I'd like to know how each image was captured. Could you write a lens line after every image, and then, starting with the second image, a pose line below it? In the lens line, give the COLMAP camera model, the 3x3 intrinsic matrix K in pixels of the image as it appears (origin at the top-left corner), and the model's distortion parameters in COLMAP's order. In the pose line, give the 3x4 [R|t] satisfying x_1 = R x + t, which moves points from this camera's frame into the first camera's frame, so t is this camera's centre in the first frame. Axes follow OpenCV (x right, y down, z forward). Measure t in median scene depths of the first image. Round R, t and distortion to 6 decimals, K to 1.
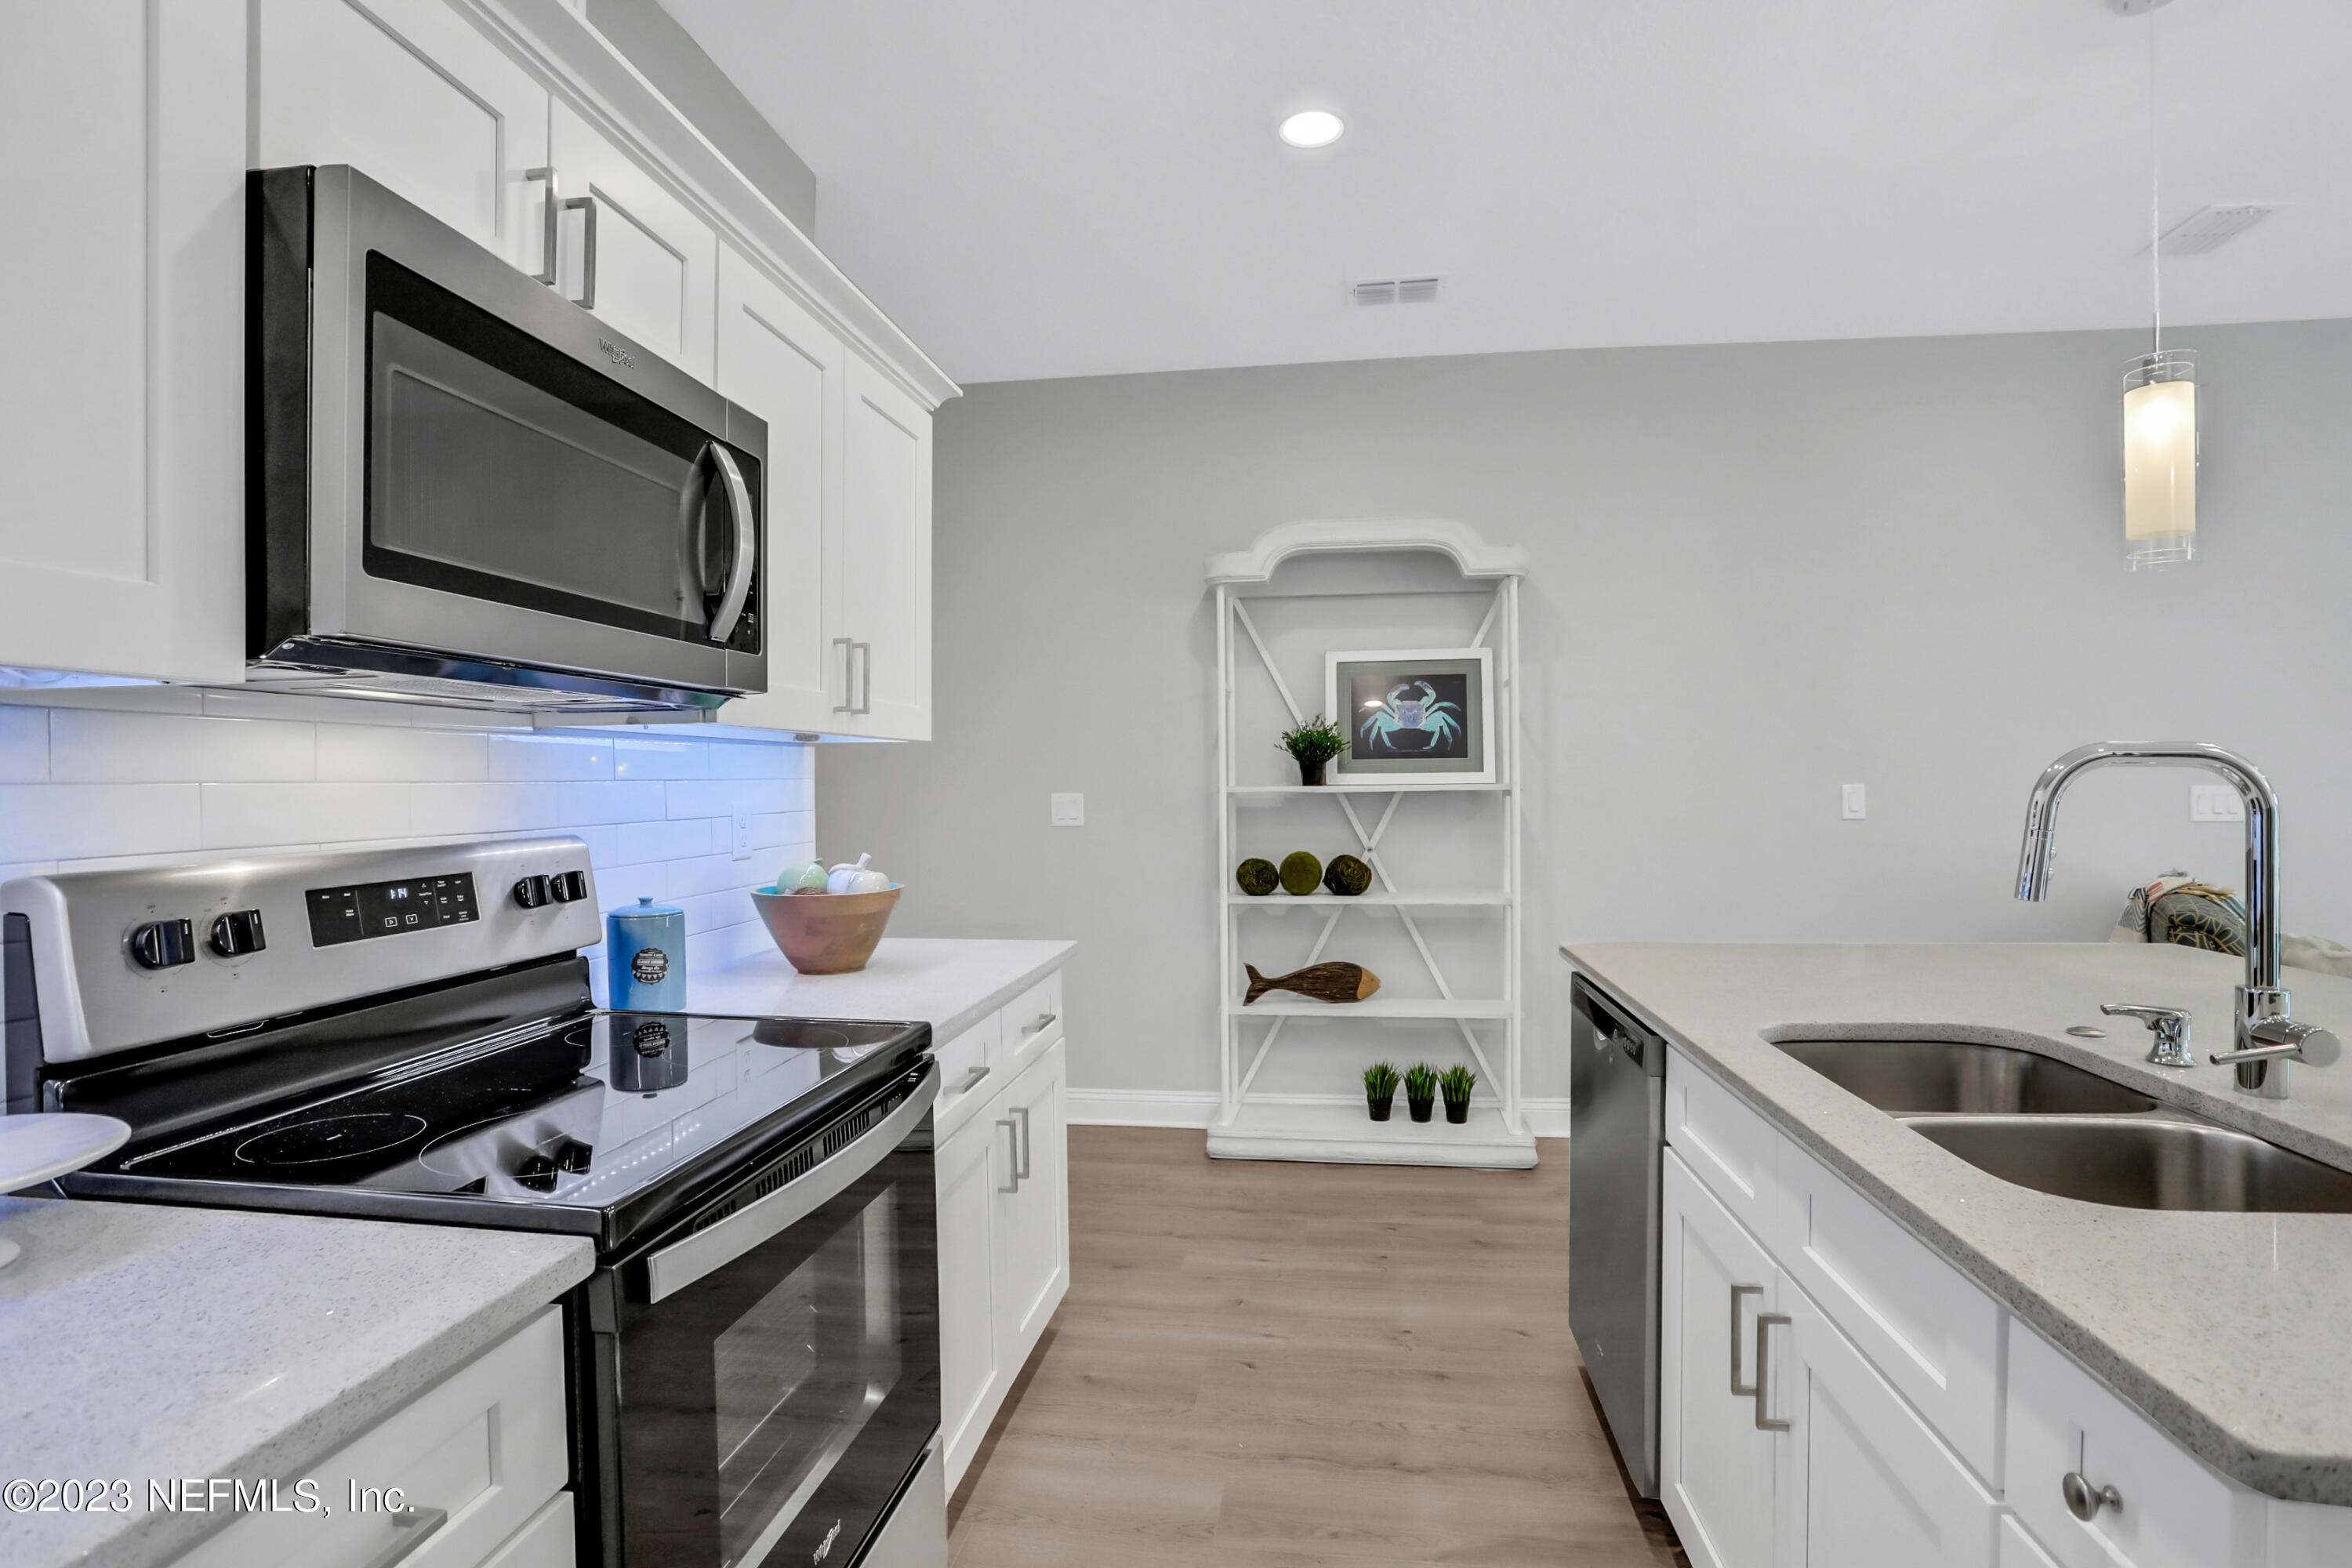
lens RADIAL K [[1167.1, 0, 1179.3], [0, 1167.1, 791.0], [0, 0, 1]] dist [-0.061335, 0.027948]
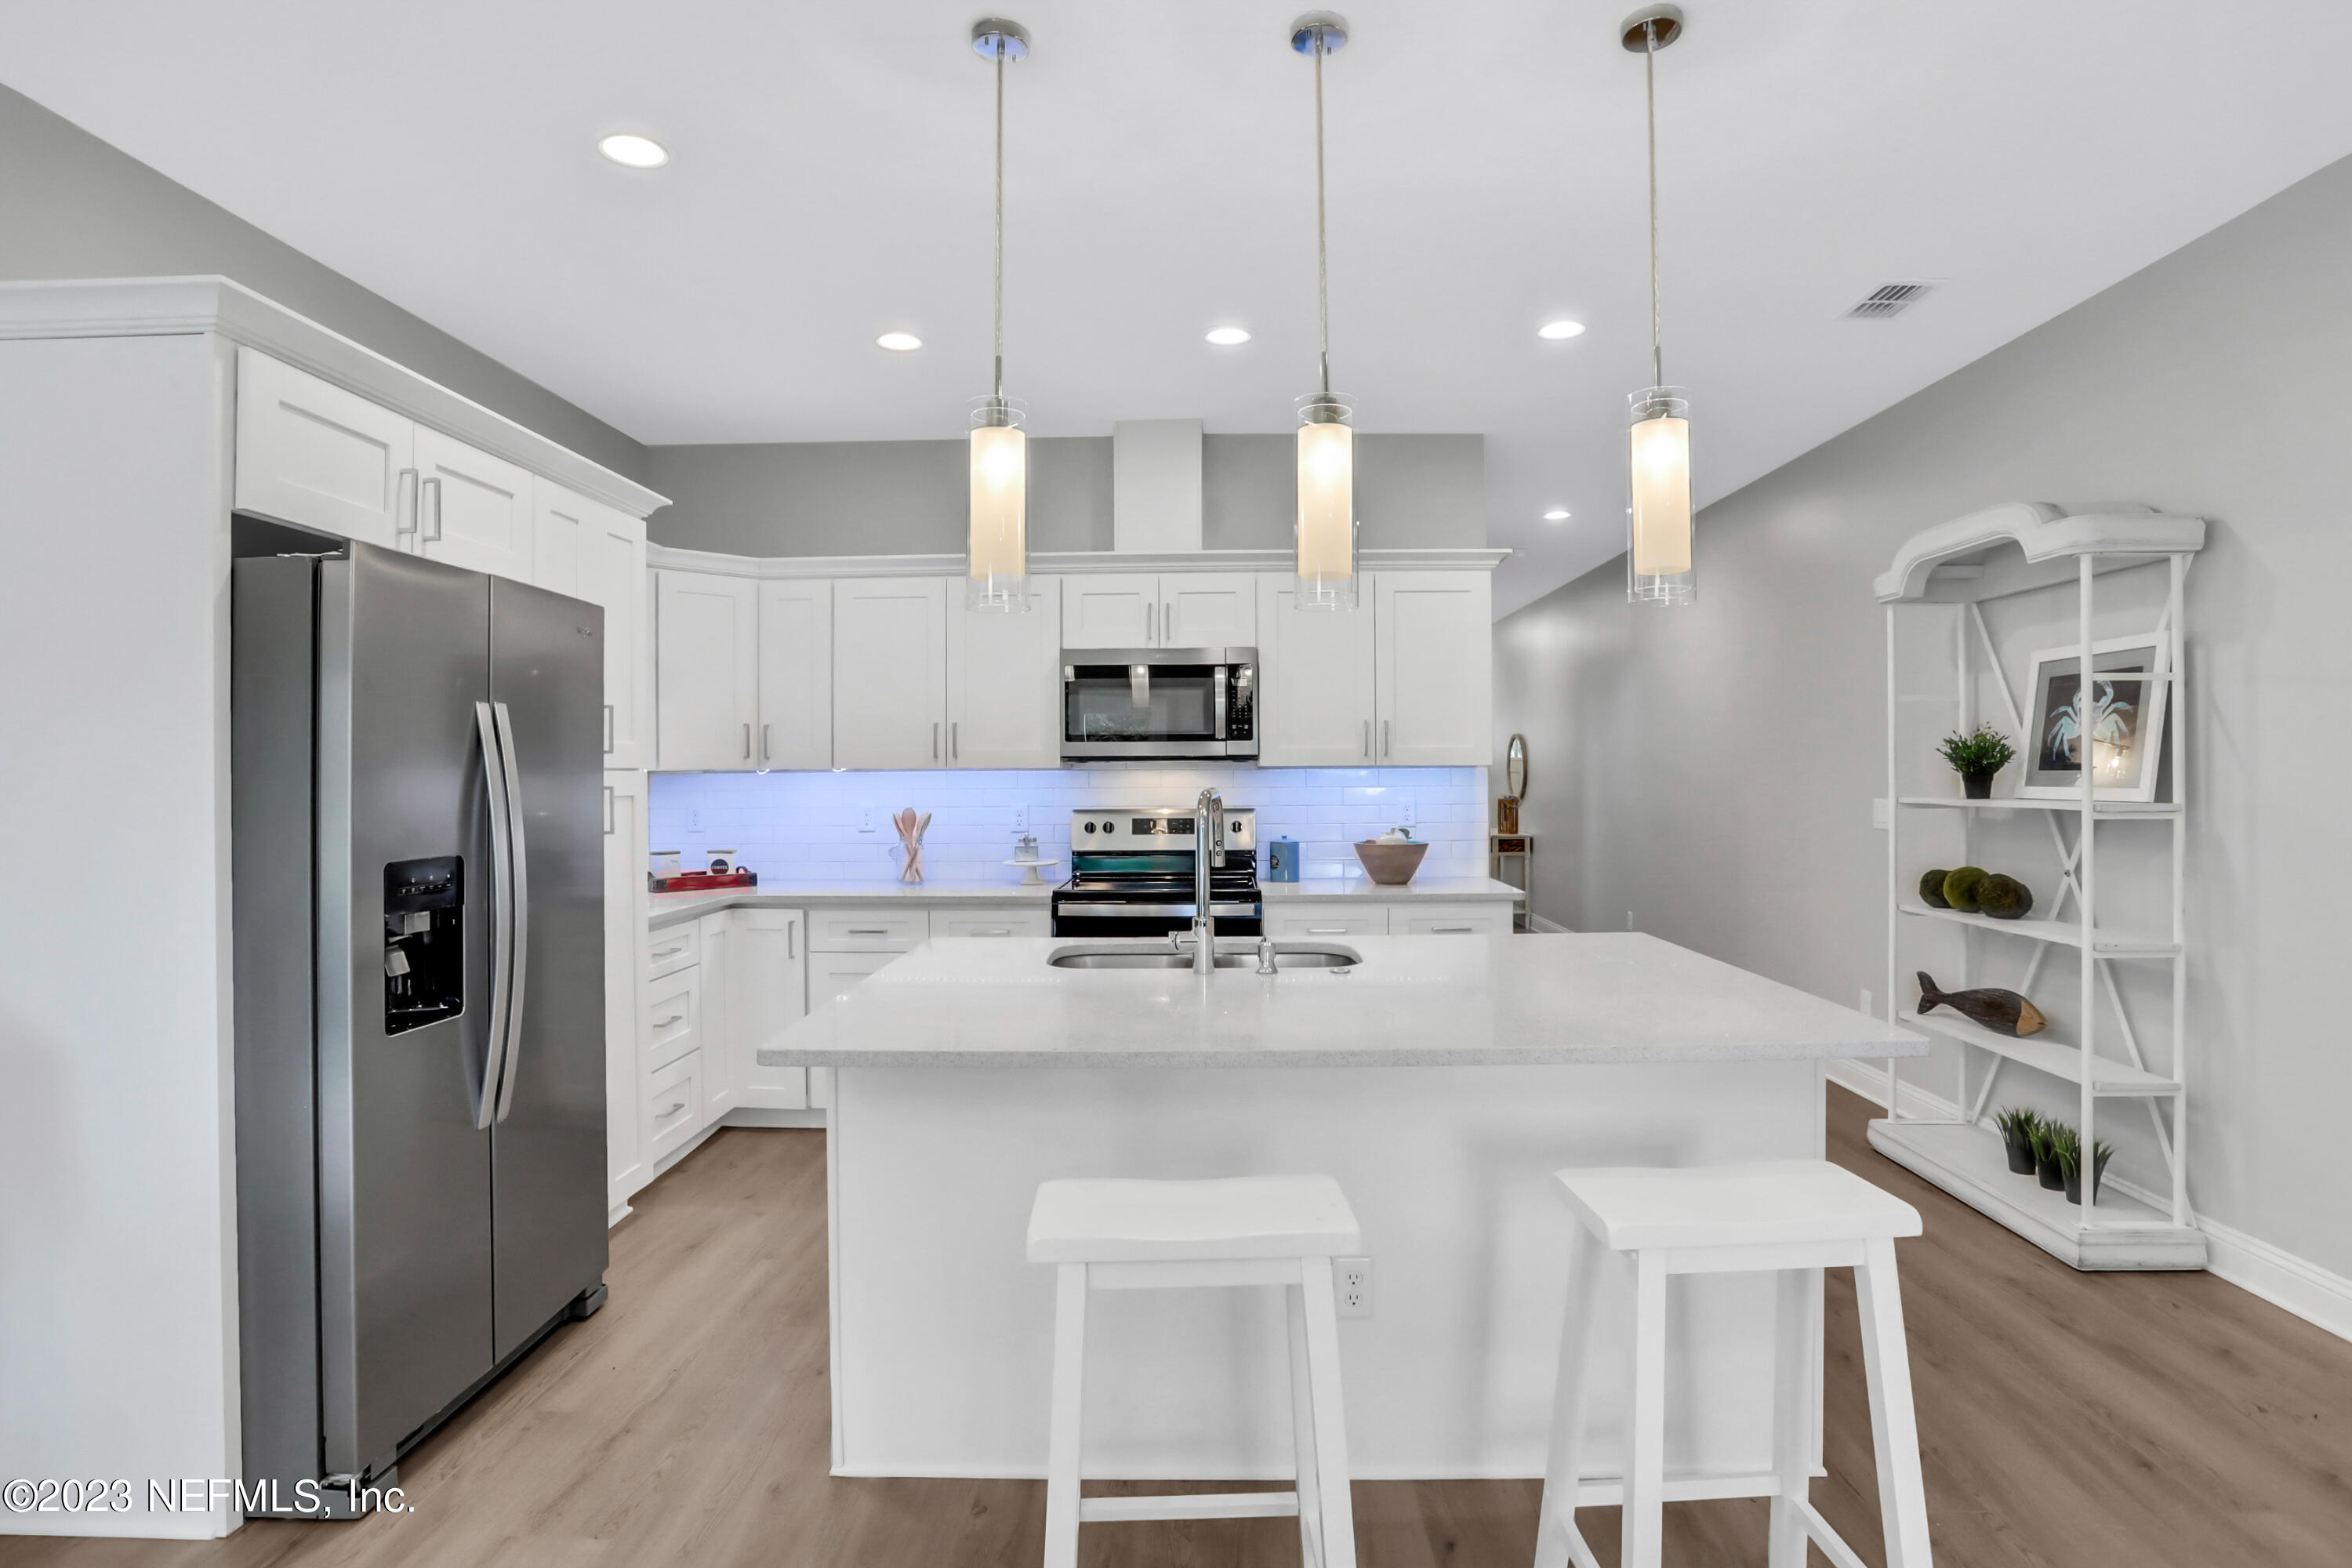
lens RADIAL K [[1242.2, 0, 1196.5], [0, 1242.2, 773.4], [0, 0, 1]] dist [-0.001018, -0.000234]
pose [[0.129729, 0.008954, -0.991509, 1.036208], [-0.007780, 0.999938, 0.008012, -0.028144], [0.991519, 0.006675, 0.129791, 0.235254]]
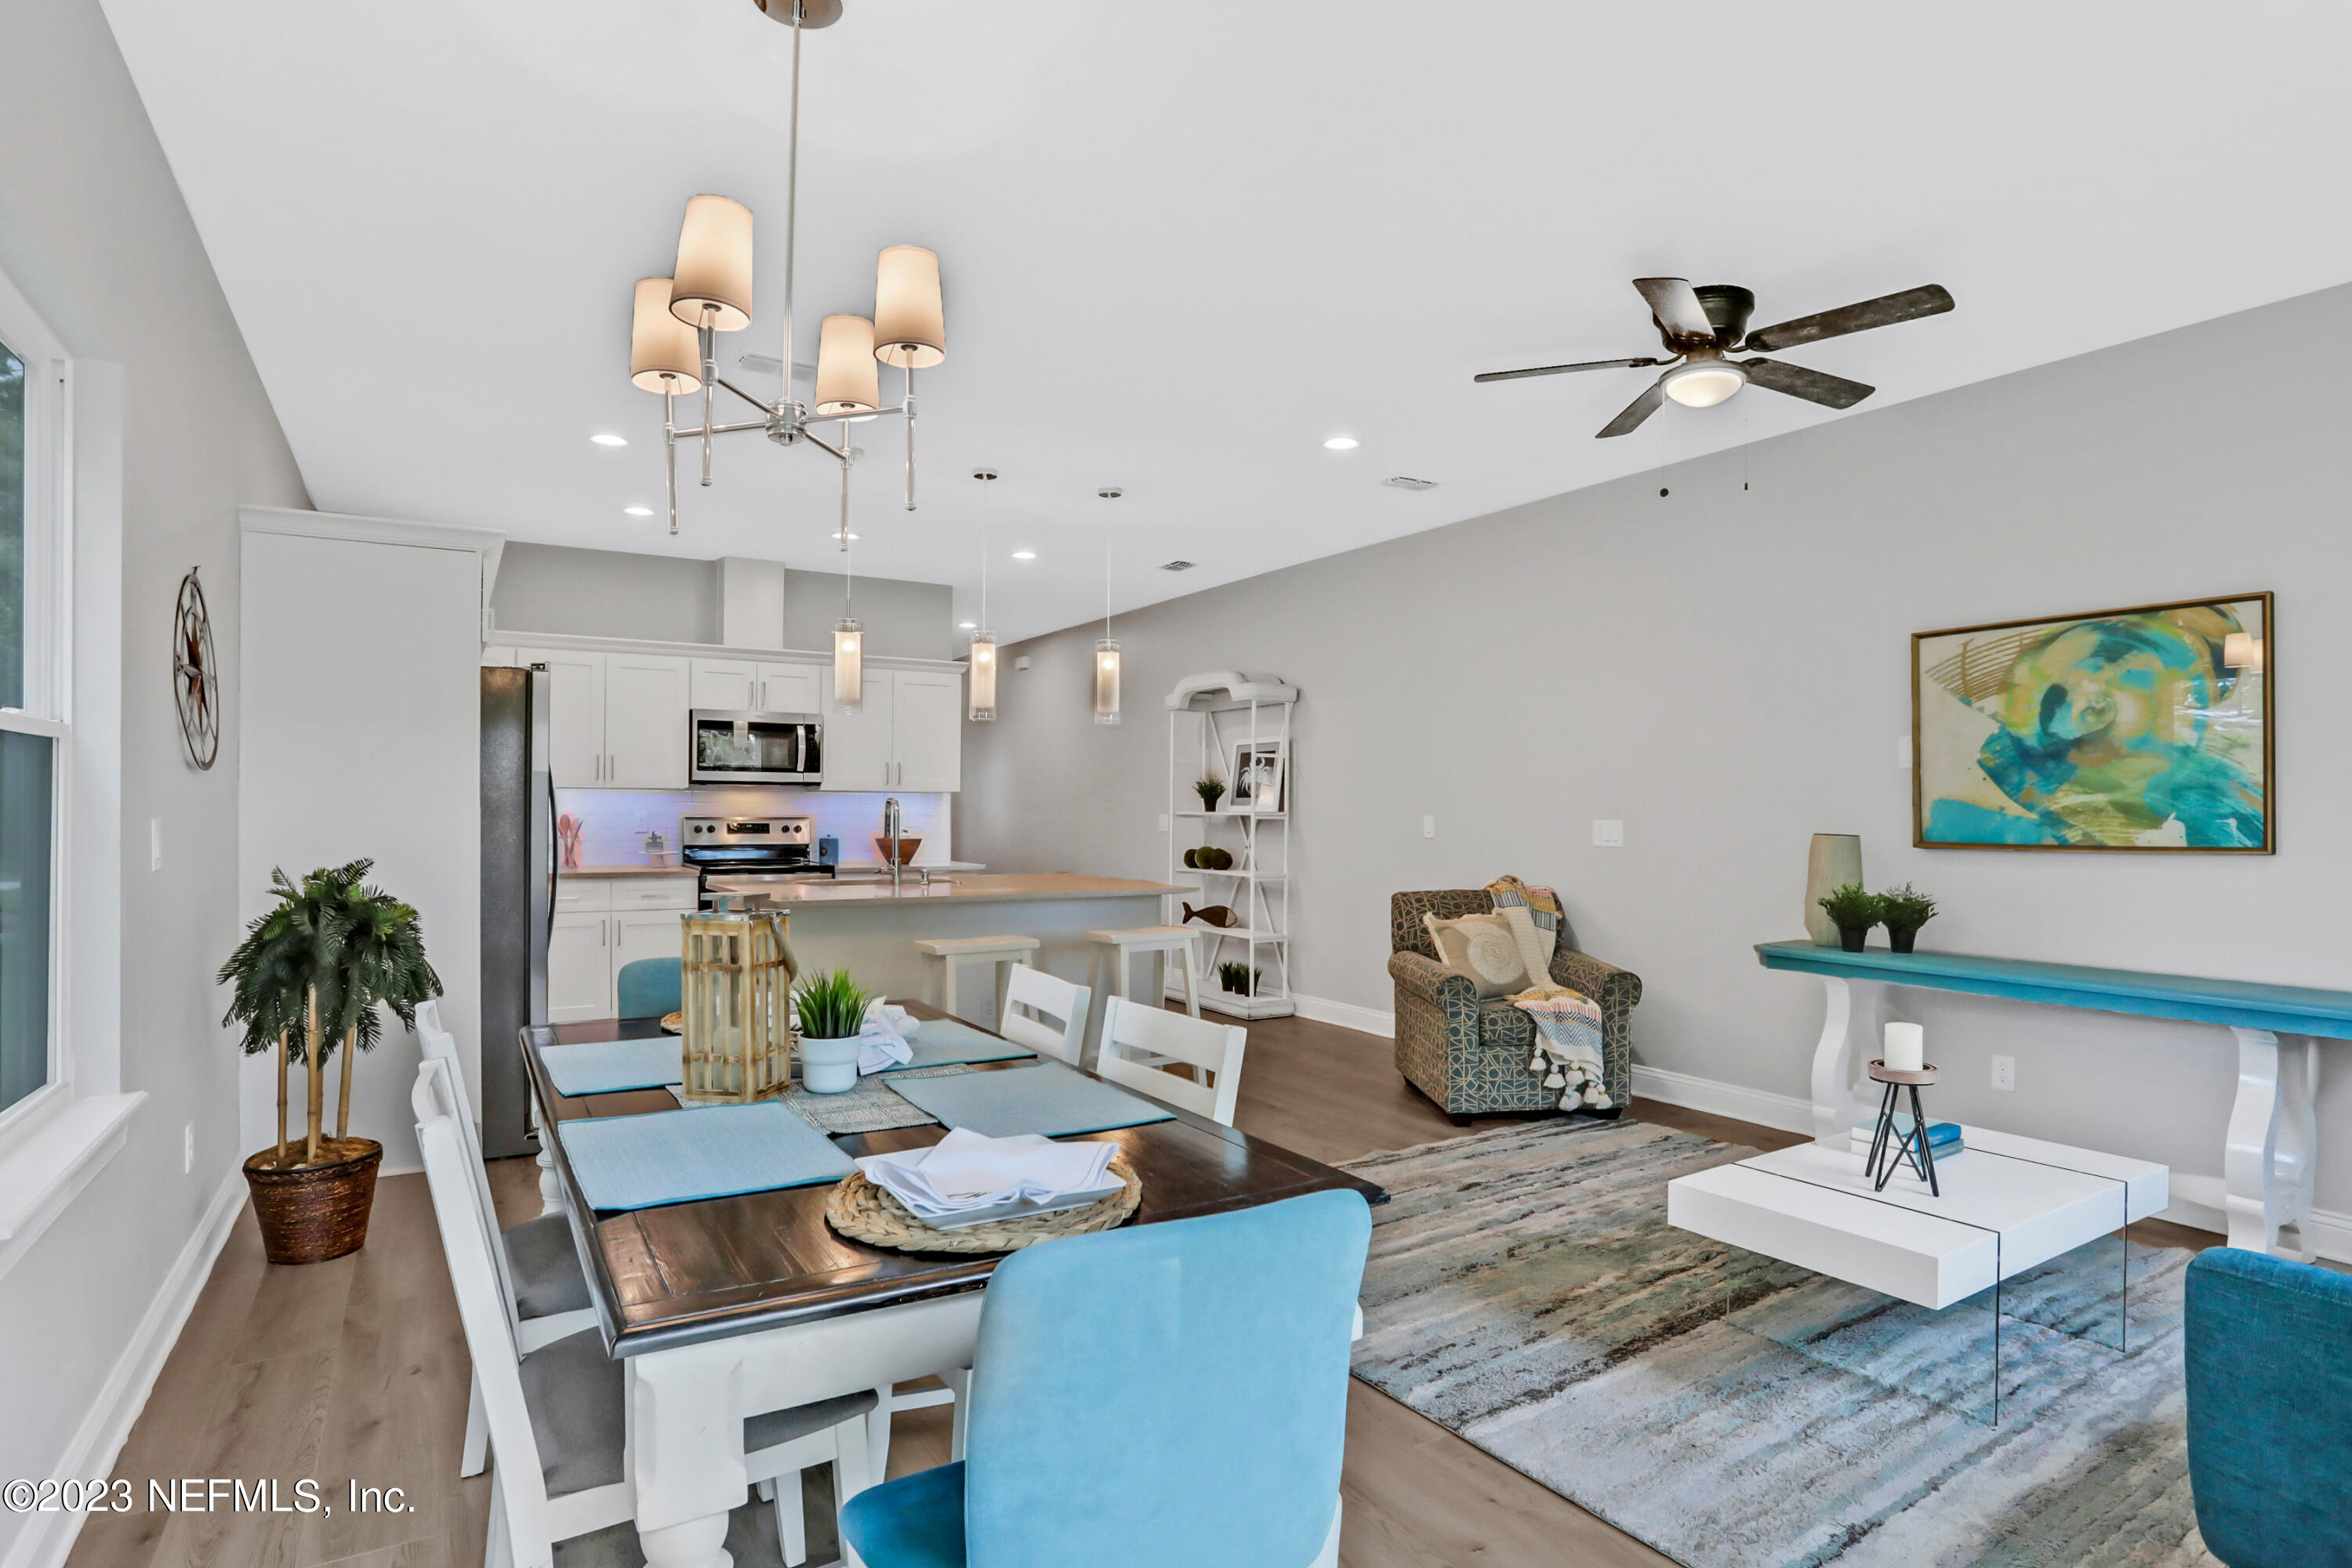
lens RADIAL K [[1253.2, 0, 1187.1], [0, 1253.2, 794.5], [0, 0, 1]] dist [-0.073713, 0.036199]
pose [[0.630762, 0.004789, -0.775962, 1.679892], [-0.021623, 0.999701, -0.011407, -0.008349], [0.775675, 0.023973, 0.630677, -0.322882]]
